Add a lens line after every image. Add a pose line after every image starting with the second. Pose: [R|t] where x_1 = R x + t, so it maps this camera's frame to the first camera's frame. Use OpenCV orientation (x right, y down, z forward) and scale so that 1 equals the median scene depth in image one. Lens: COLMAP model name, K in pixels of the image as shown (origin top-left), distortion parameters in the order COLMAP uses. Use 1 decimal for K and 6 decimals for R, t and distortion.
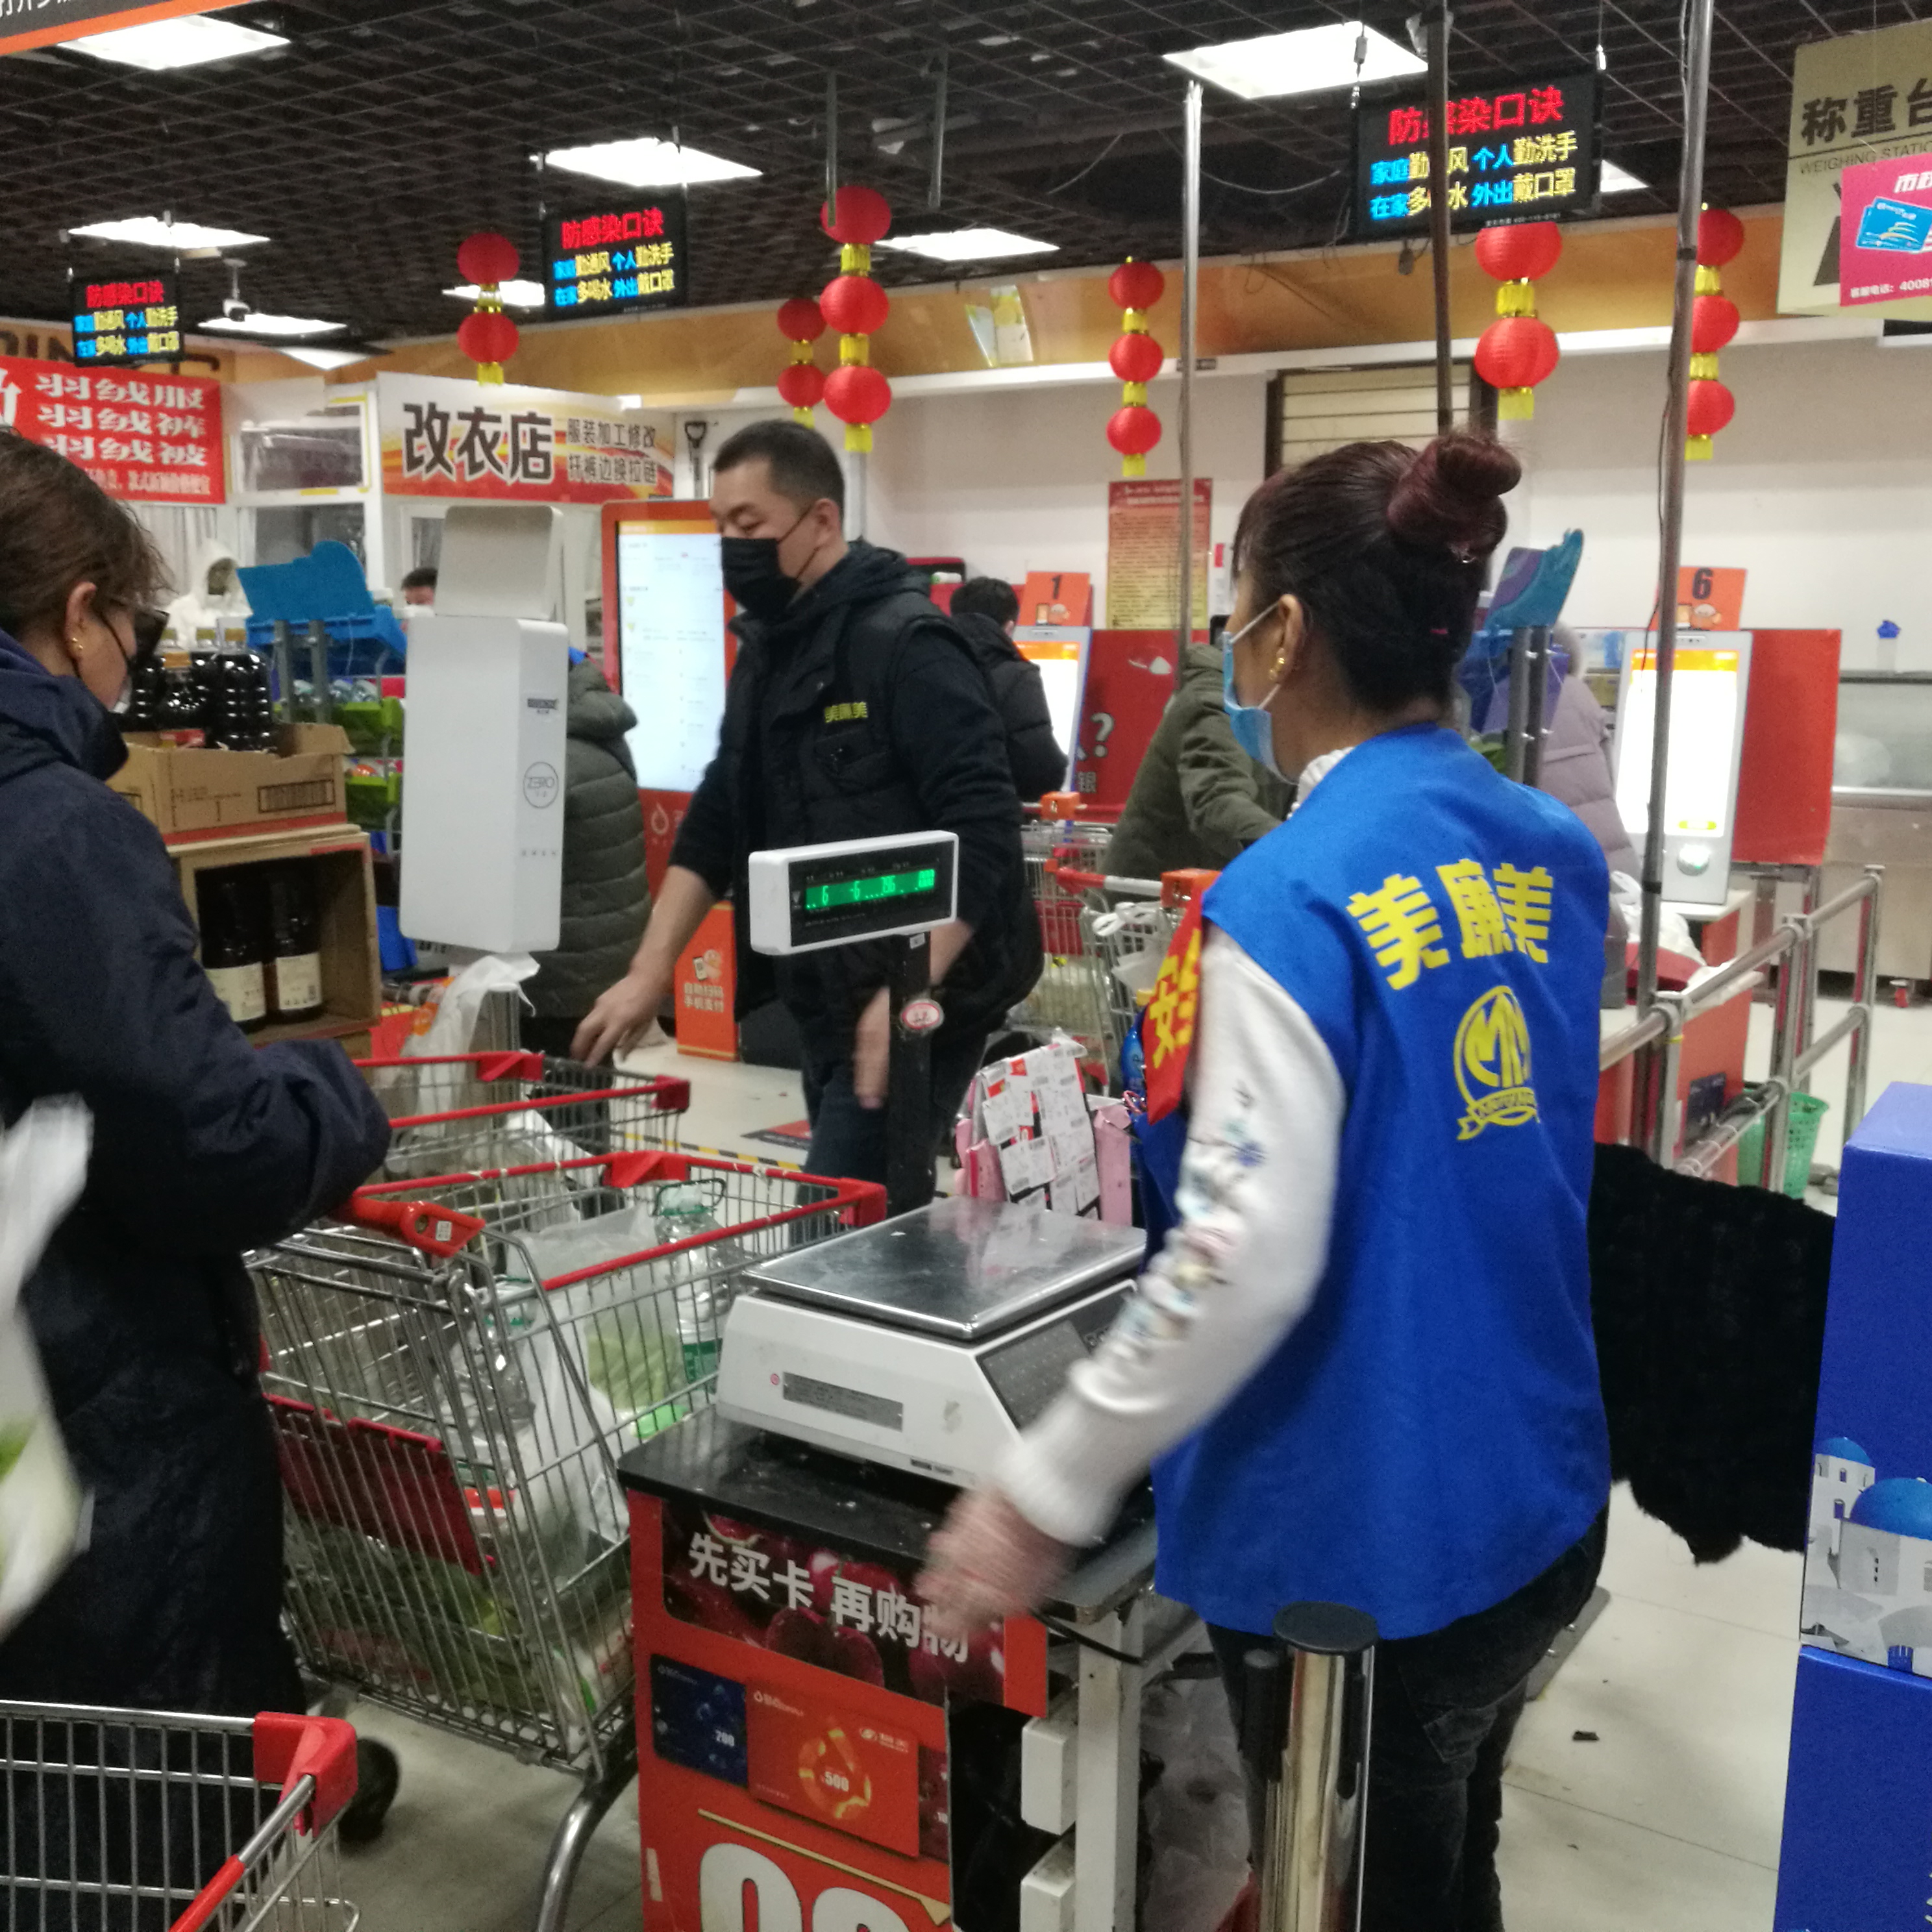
lens RADIAL K [[2067.1, 0, 934.4], [0, 2067.1, 959.0], [0, 0, 1]] dist [0.017500, 0.000000]
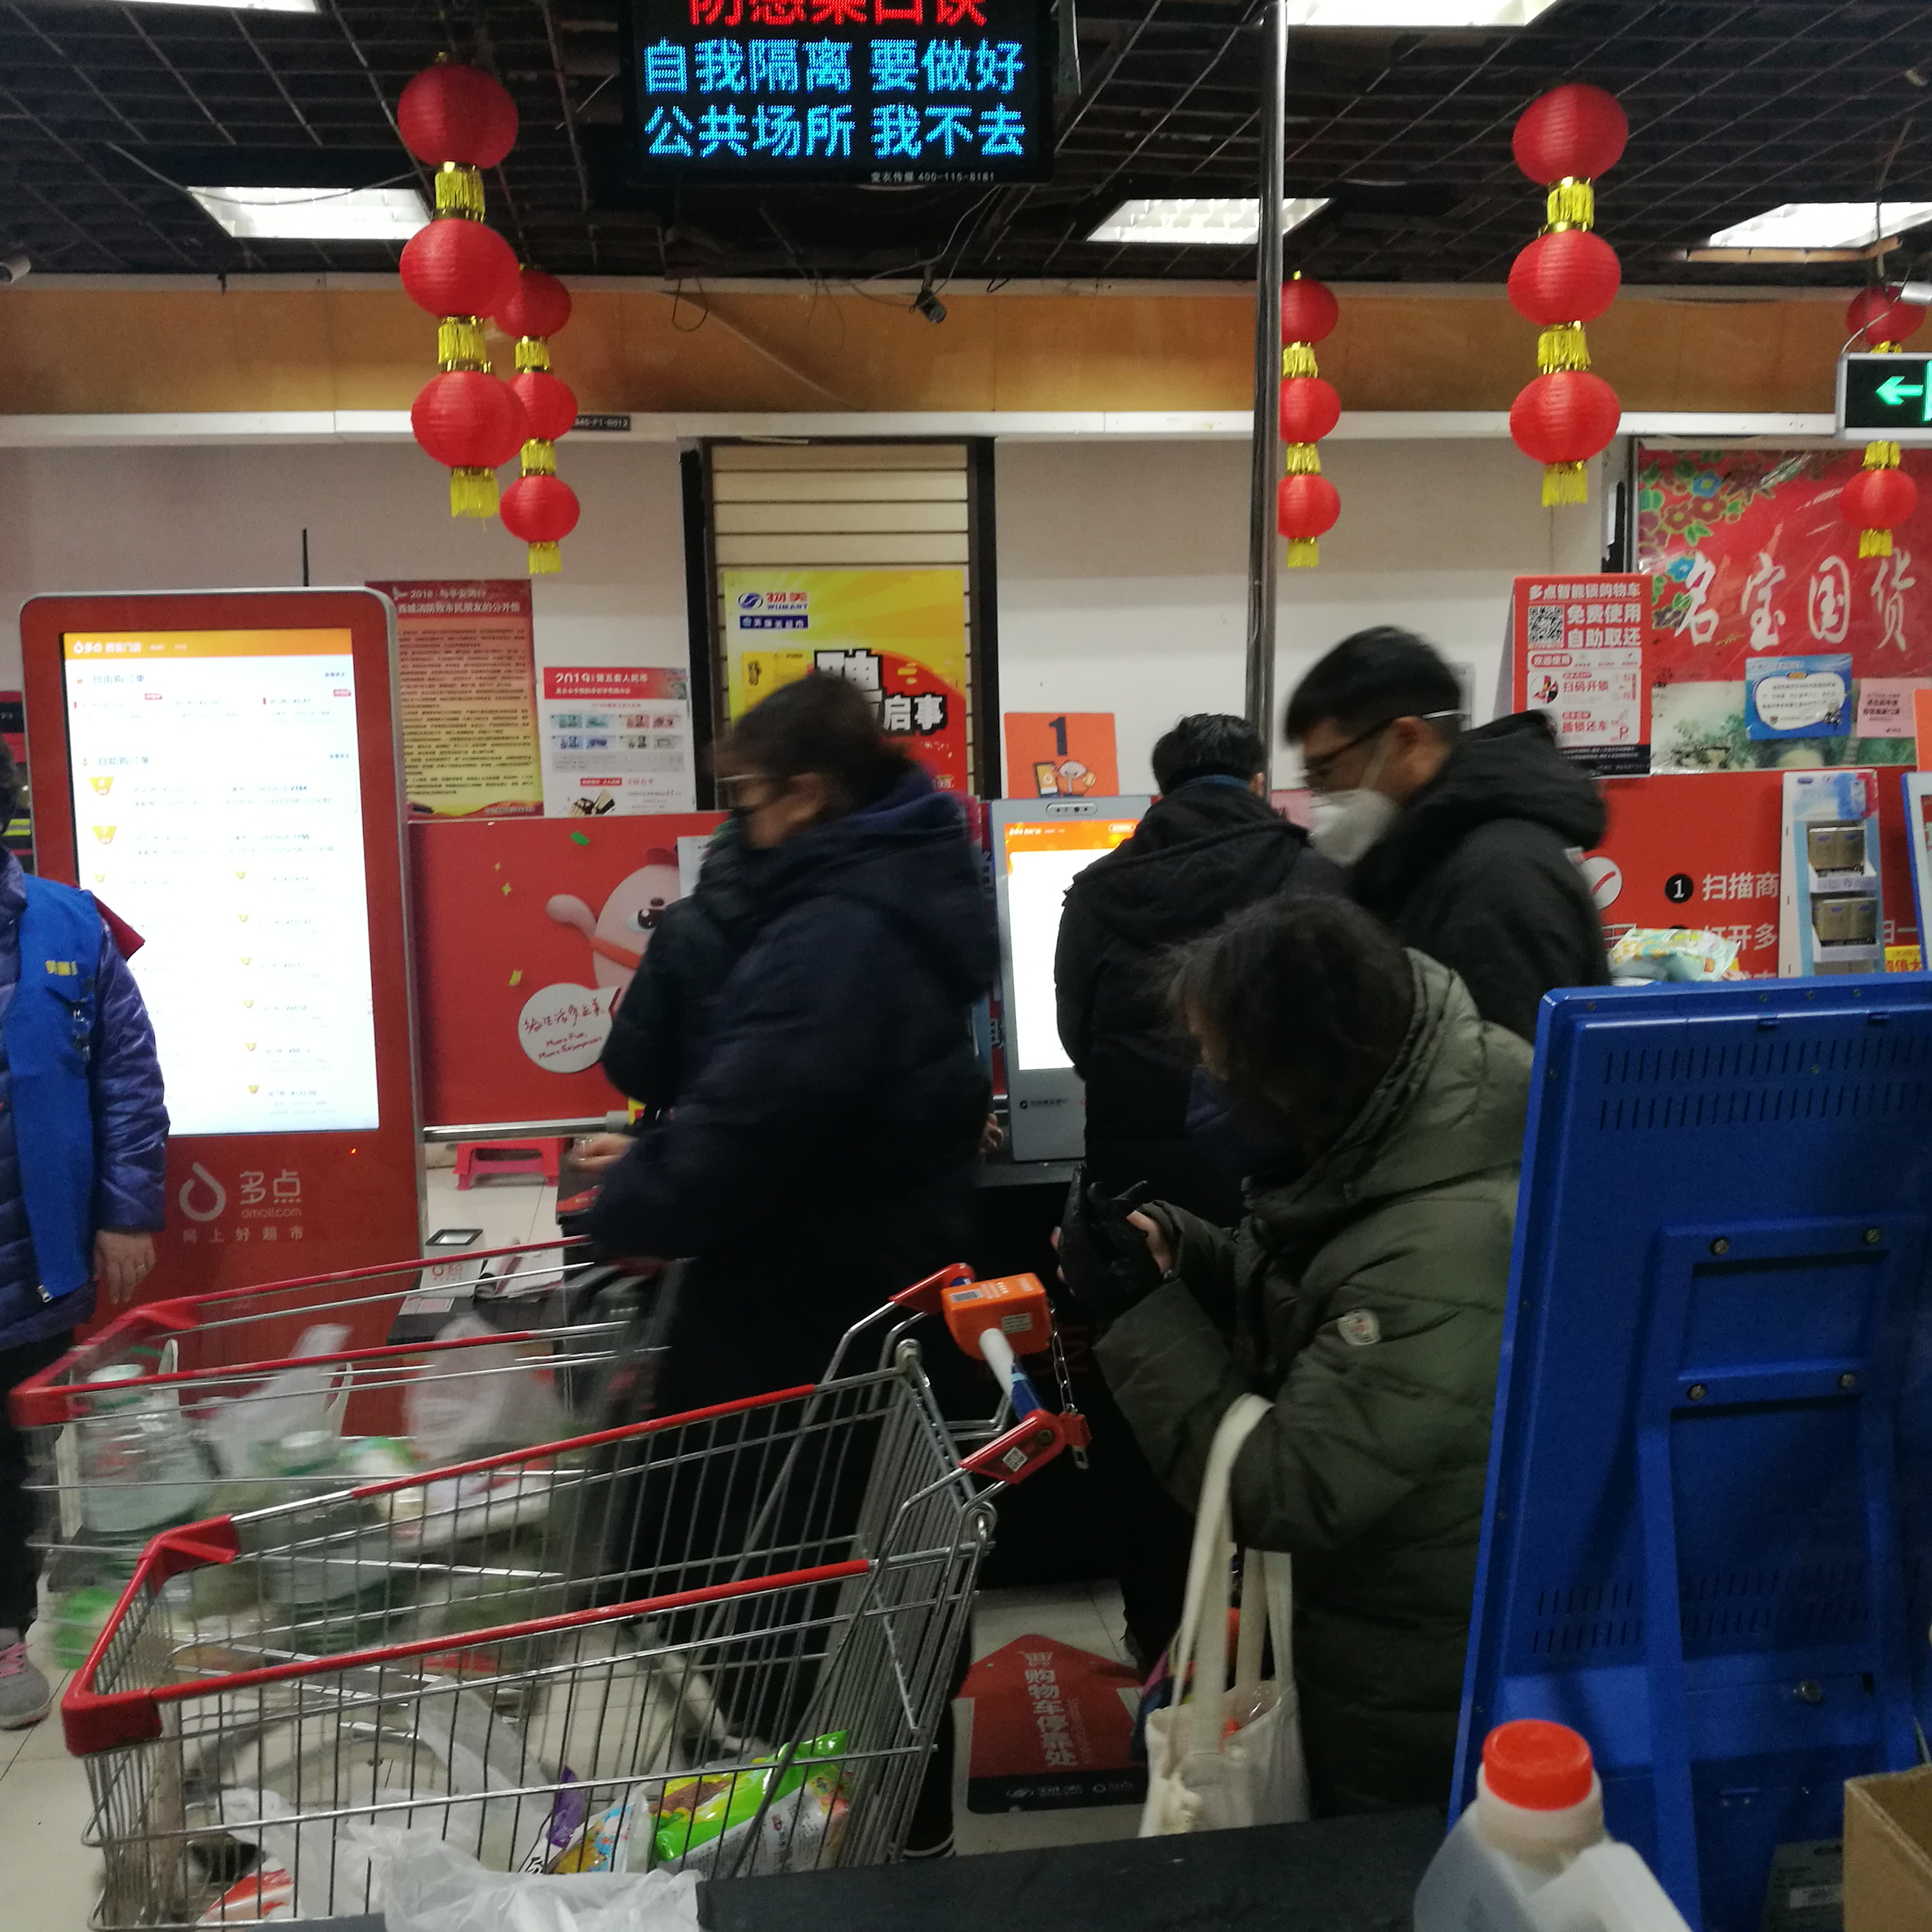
lens RADIAL K [[2067.1, 0, 951.0], [0, 2067.1, 1006.6], [0, 0, 1]] dist [0.017500, 0.000000]
pose [[0.752383, -0.114796, 0.648646, -0.285843], [0.138031, 0.990312, 0.015158, -0.082034], [-0.644102, 0.078129, 0.760939, 0.400897]]
